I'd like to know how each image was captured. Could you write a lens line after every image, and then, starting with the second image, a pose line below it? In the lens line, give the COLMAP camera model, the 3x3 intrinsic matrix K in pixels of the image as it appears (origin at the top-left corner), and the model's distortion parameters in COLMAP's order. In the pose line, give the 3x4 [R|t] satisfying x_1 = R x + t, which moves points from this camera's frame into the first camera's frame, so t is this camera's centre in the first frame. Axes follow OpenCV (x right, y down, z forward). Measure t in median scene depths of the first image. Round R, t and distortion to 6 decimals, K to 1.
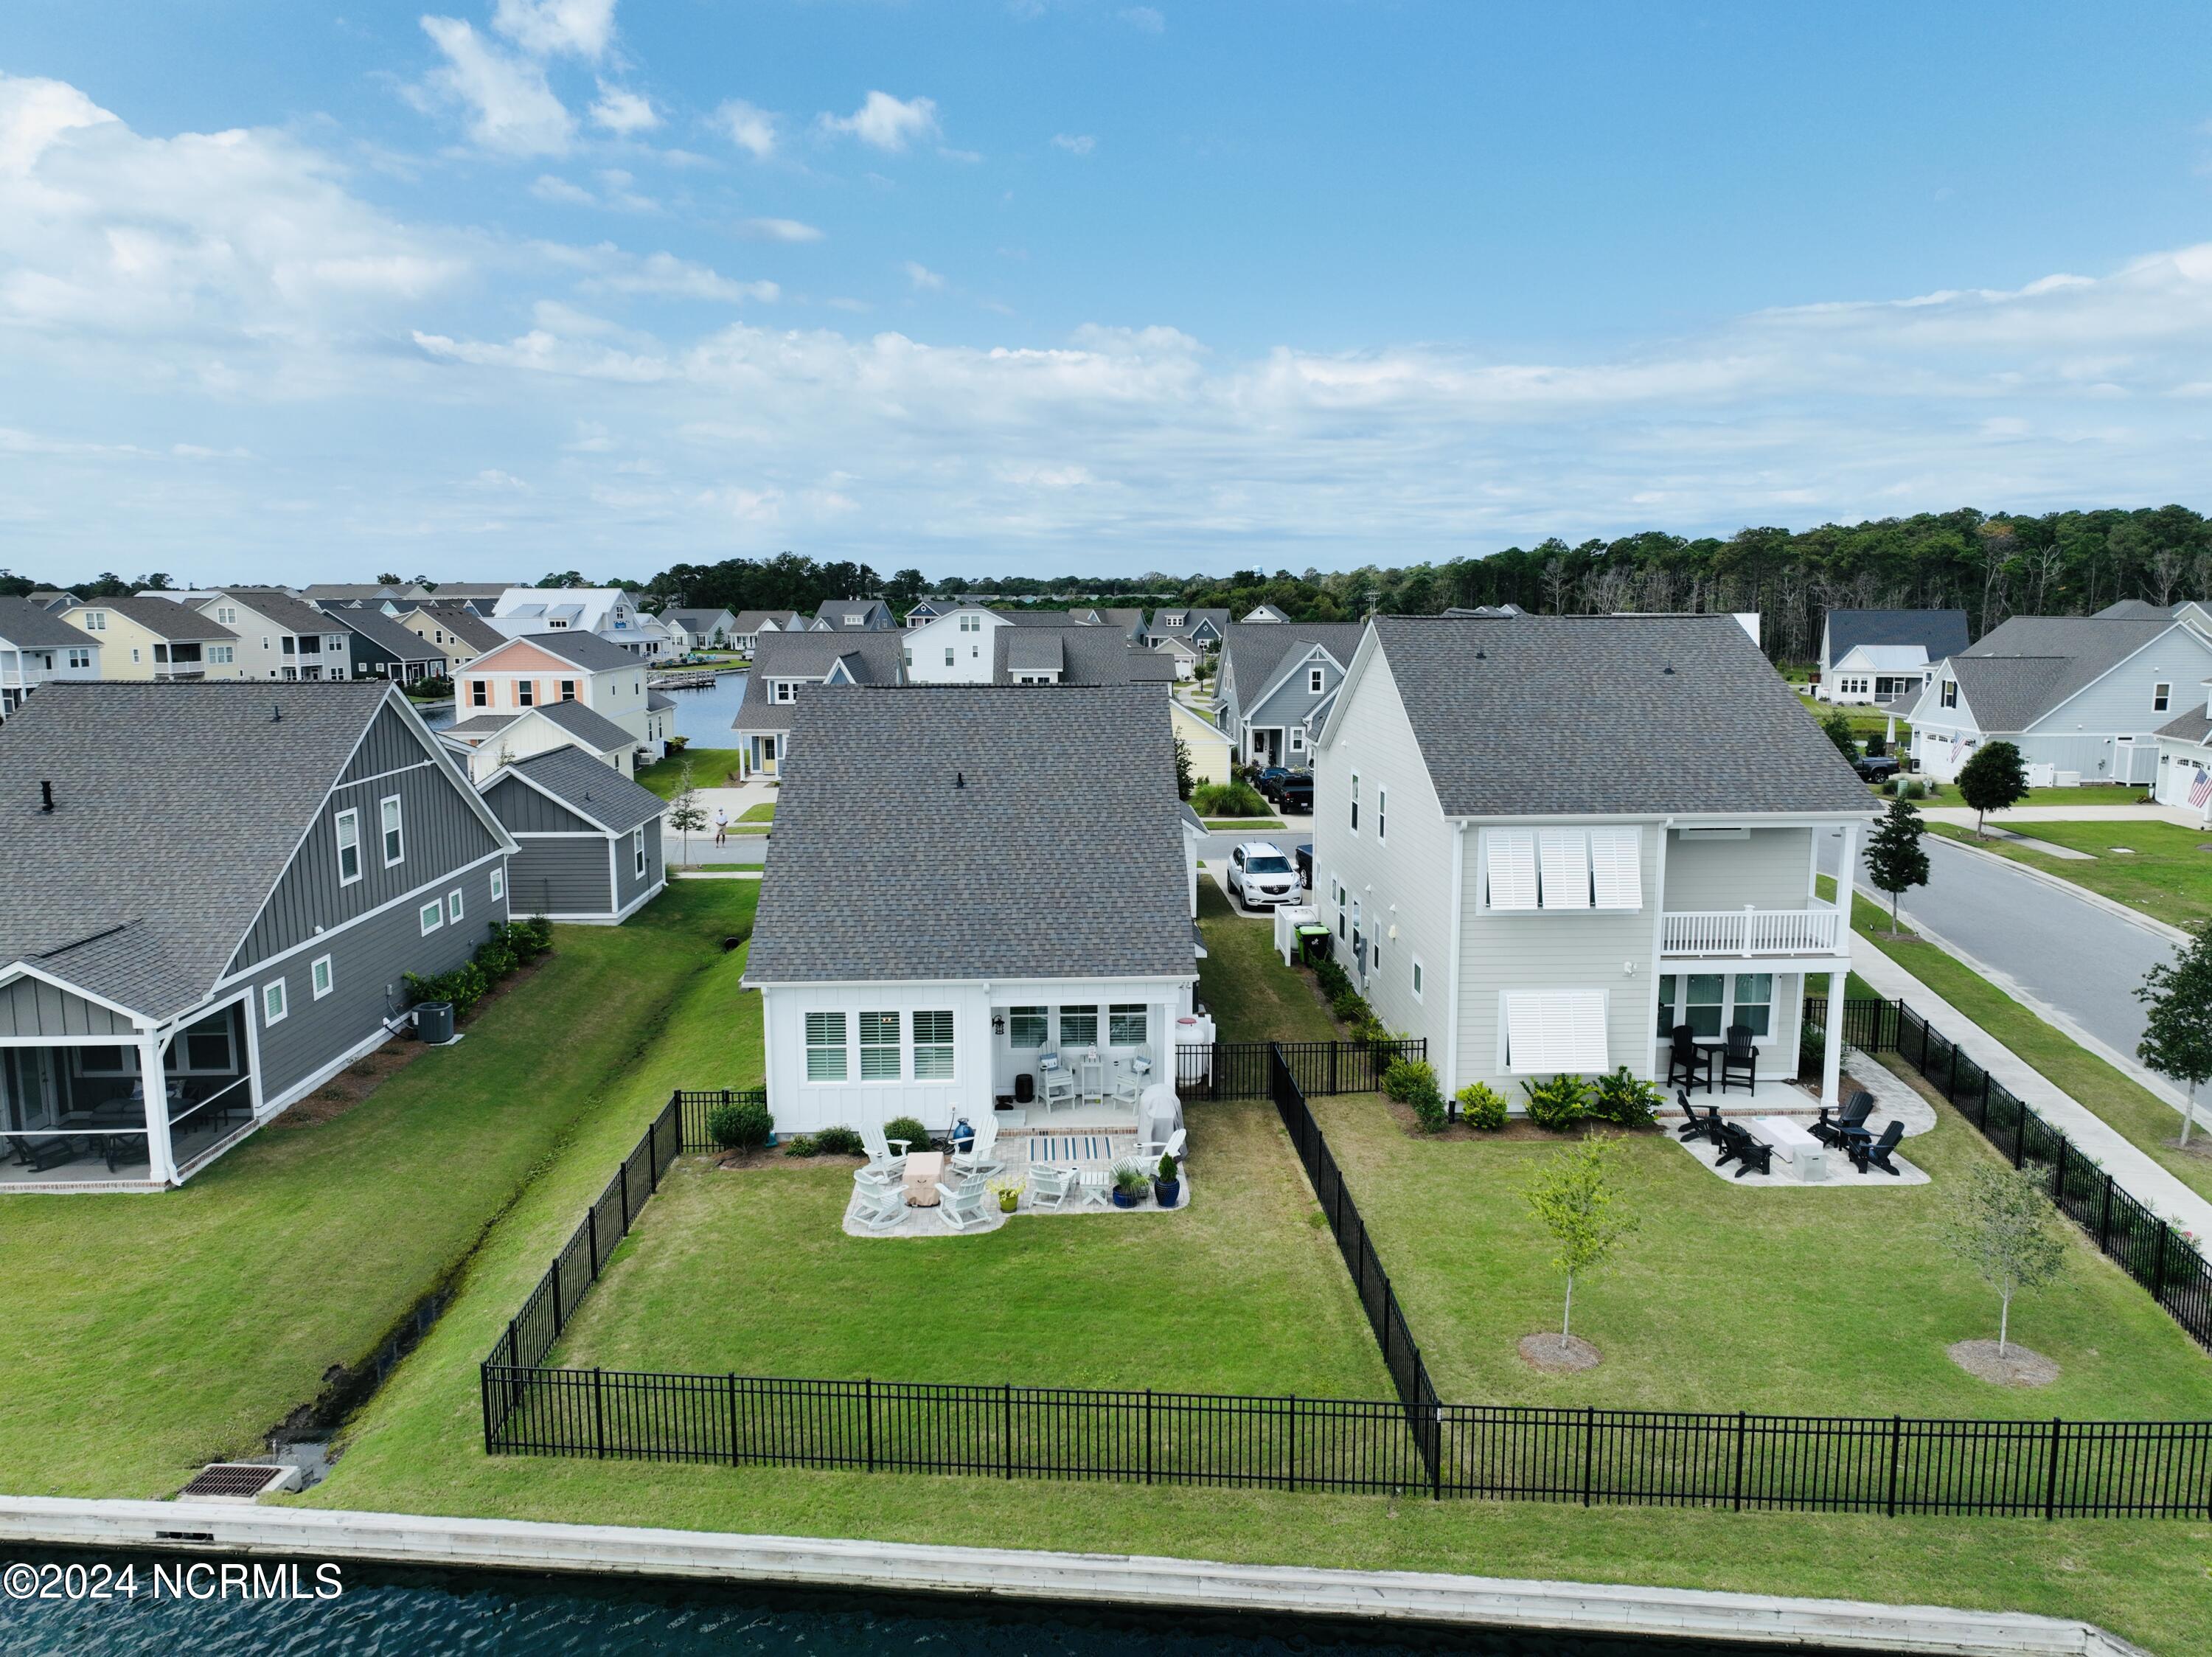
lens RADIAL K [[1551.2, 0, 1104.0], [0, 1551.2, 826.7], [0, 0, 1]] dist [0.007842, 0.004574]
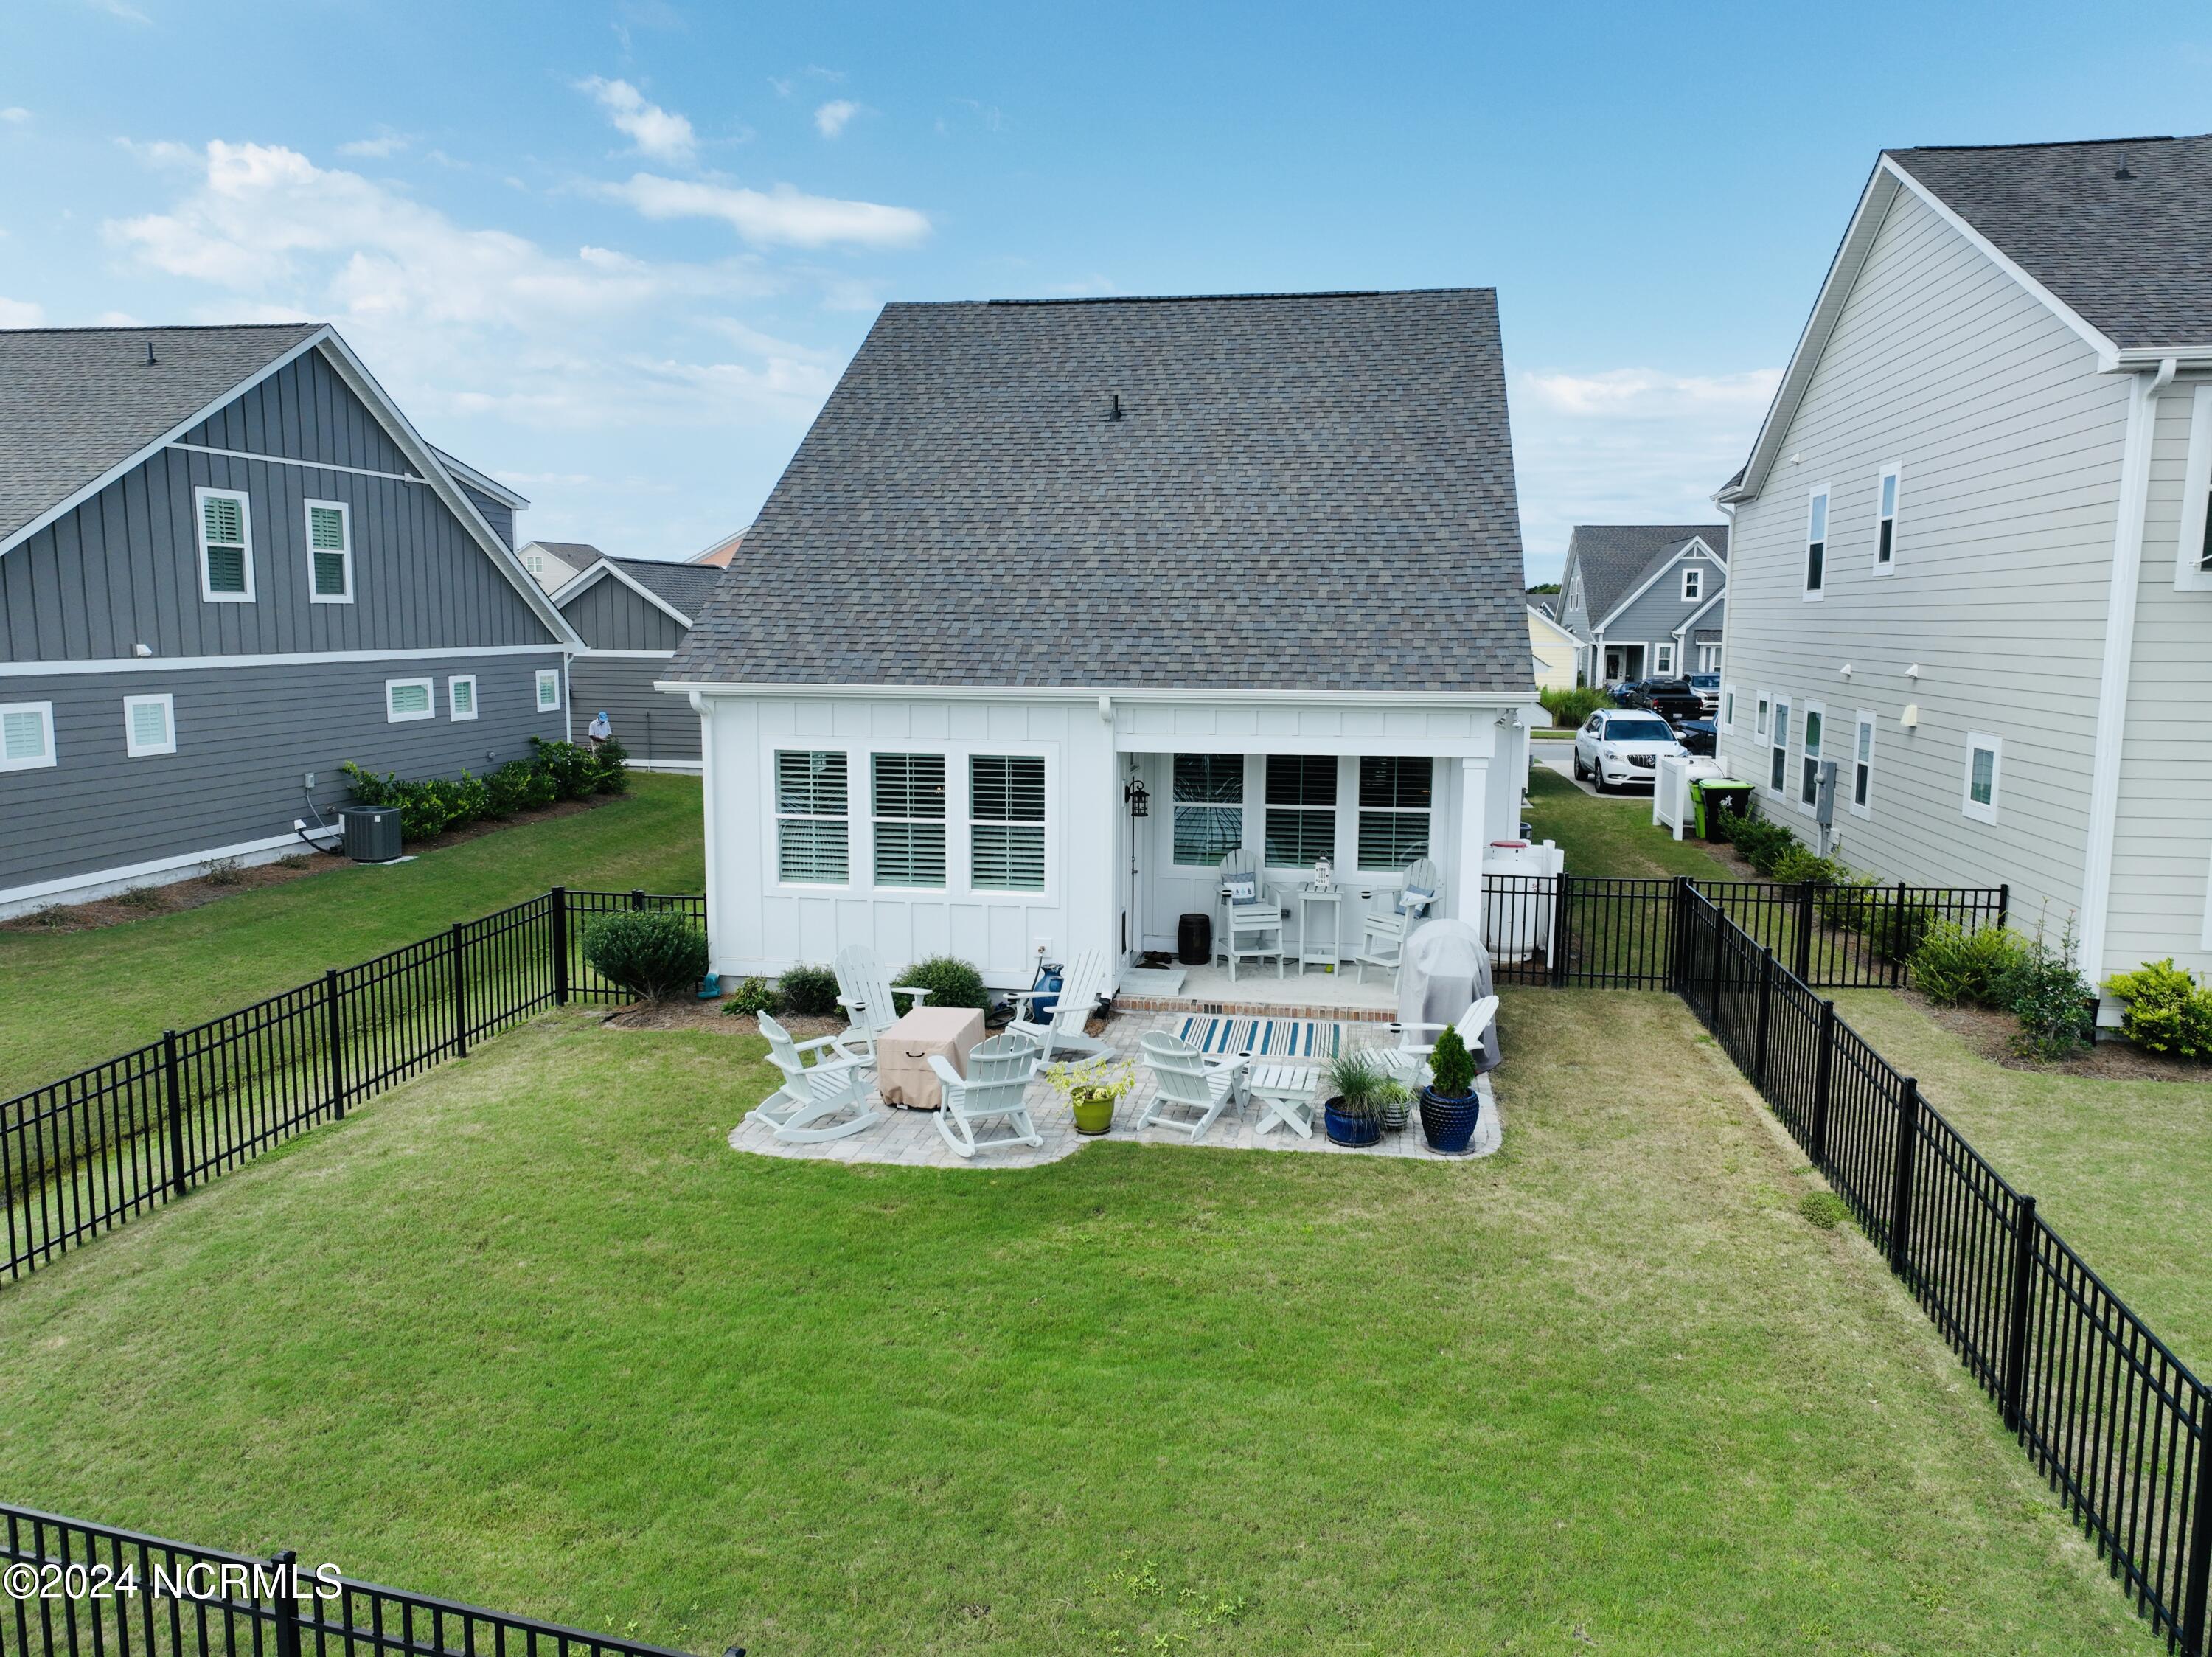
lens RADIAL K [[1551.2, 0, 1105.0], [0, 1551.2, 827.0], [0, 0, 1]] dist [0.007842, 0.004574]
pose [[0.978458, 0.038251, -0.202872, 0.028384], [-0.041161, 0.999101, -0.010143, 0.146189], [0.202302, 0.018275, 0.979153, 0.496679]]
